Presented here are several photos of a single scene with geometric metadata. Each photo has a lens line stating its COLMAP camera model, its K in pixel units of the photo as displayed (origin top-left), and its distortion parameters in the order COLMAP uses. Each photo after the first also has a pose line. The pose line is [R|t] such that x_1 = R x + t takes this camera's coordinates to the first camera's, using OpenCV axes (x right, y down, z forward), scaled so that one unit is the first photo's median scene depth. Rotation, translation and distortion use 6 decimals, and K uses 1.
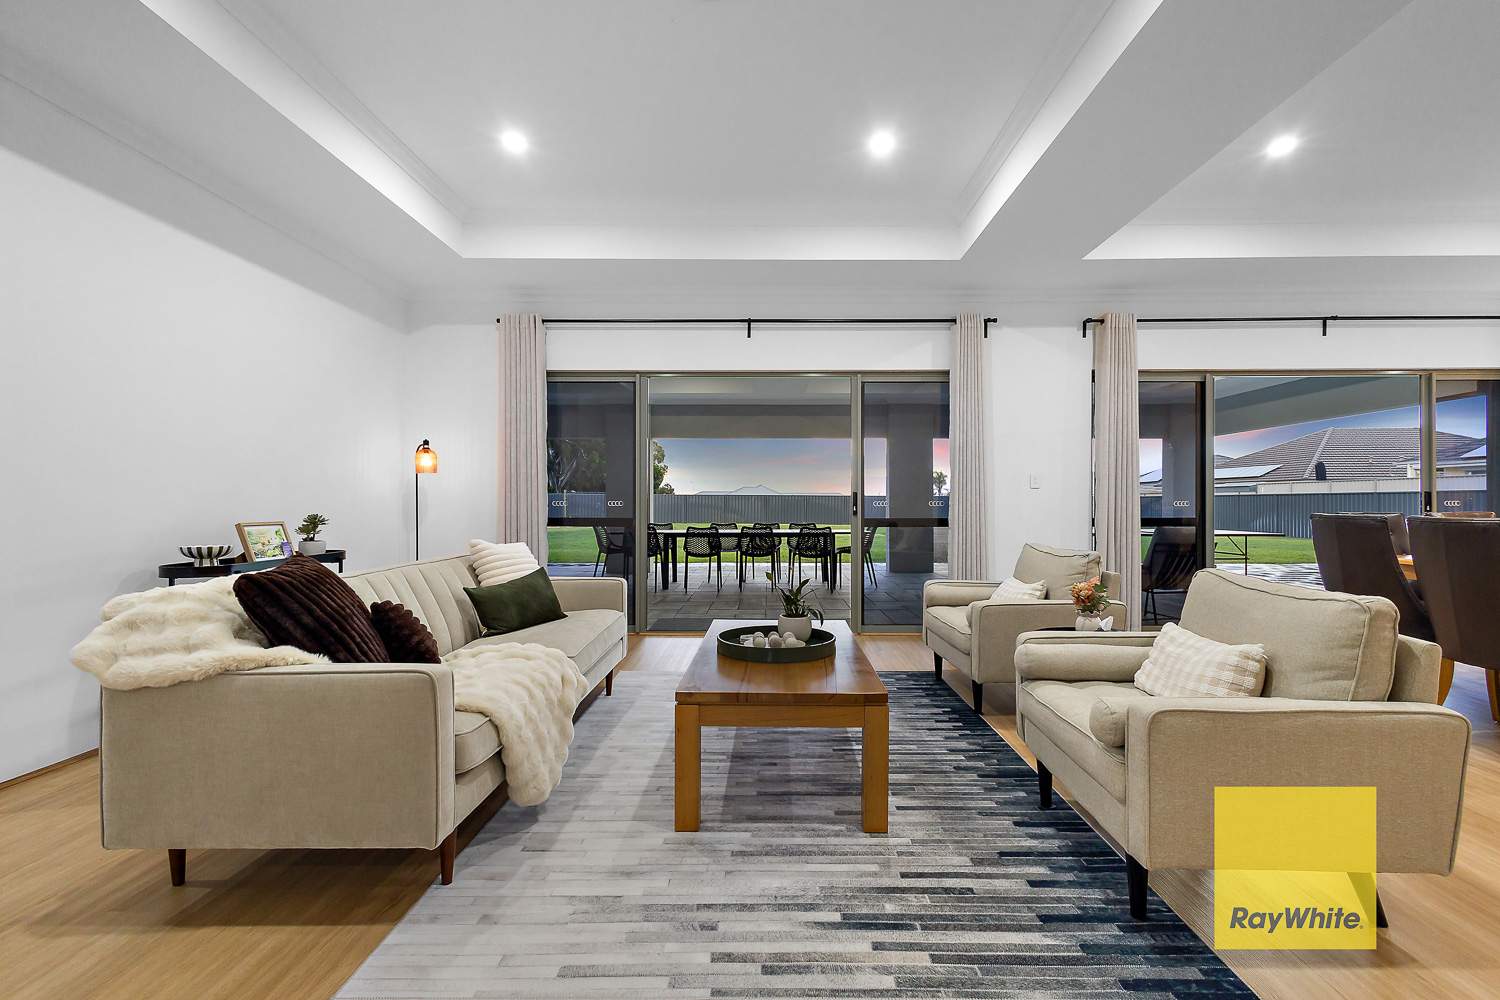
lens RADIAL K [[696.0, 0, 750.0], [0, 696.0, 500.0], [0, 0, 1]] dist [0.007783, 0.000006]
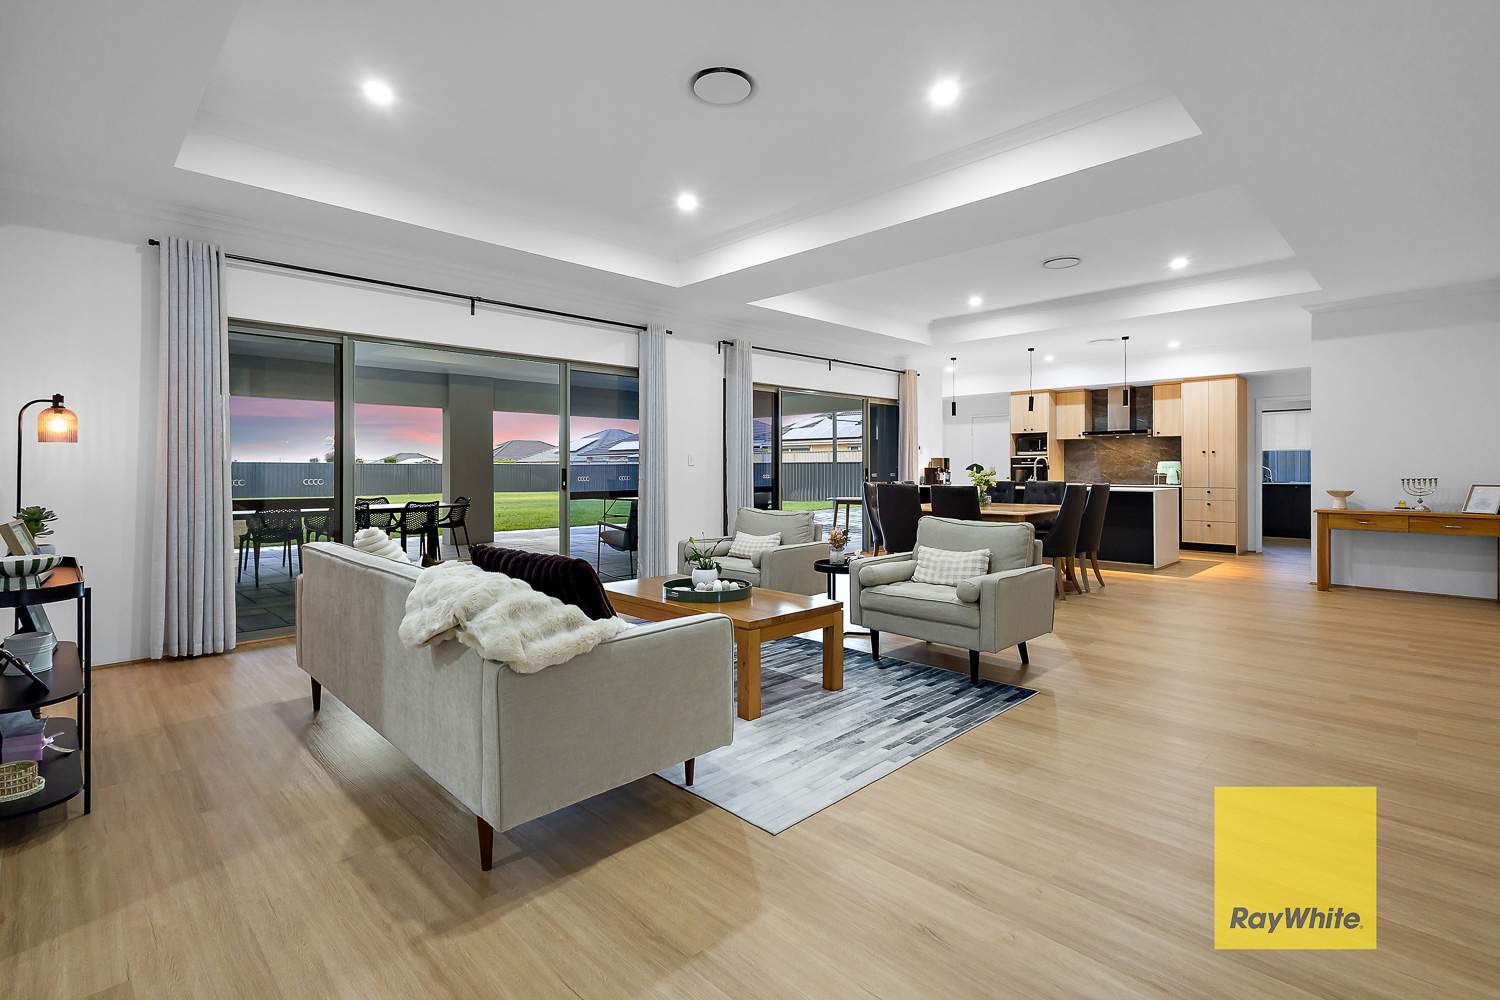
lens RADIAL K [[706.2, 0, 749.7], [0, 706.2, 468.9], [0, 0, 1]] dist [0.001310, 0.000182]
pose [[0.702744, -0.000069, 0.711443, -1.131657], [-0.001638, 0.999997, 0.001714, -0.034761], [-0.711441, -0.002370, 0.702742, 0.001626]]
